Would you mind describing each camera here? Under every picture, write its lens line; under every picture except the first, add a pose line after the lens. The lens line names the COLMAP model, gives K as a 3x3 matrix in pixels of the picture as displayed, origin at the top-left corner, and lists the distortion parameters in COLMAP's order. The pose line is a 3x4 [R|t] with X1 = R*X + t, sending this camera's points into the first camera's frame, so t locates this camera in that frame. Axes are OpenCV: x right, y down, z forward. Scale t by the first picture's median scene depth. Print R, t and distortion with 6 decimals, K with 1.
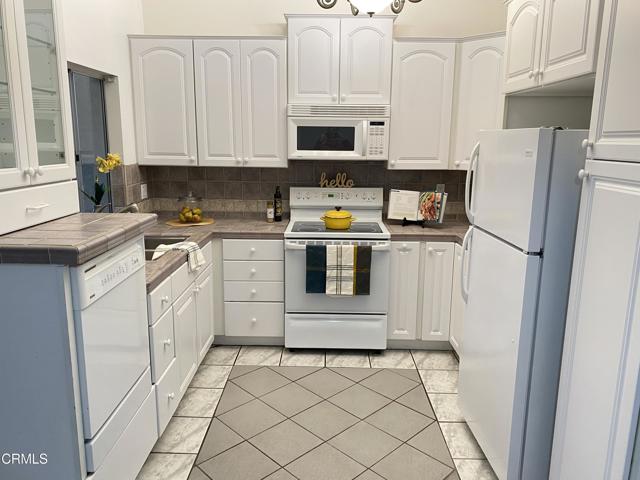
lens RADIAL K [[493.9, 0, 316.1], [0, 493.9, 237.8], [0, 0, 1]] dist [0.060265, -0.054678]
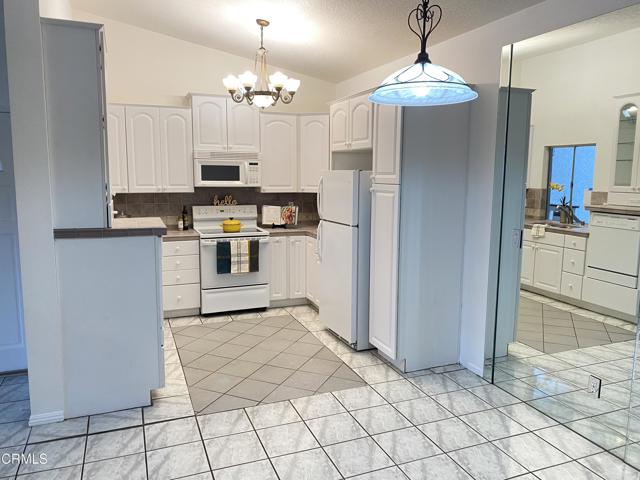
lens RADIAL K [[493.9, 0, 320.8], [0, 493.9, 240.2], [0, 0, 1]] dist [0.060265, -0.054678]
pose [[0.923582, -0.055166, 0.379410, -0.290556], [0.075758, 0.996342, -0.039547, 0.090092], [-0.375841, 0.065269, 0.924383, -0.520696]]
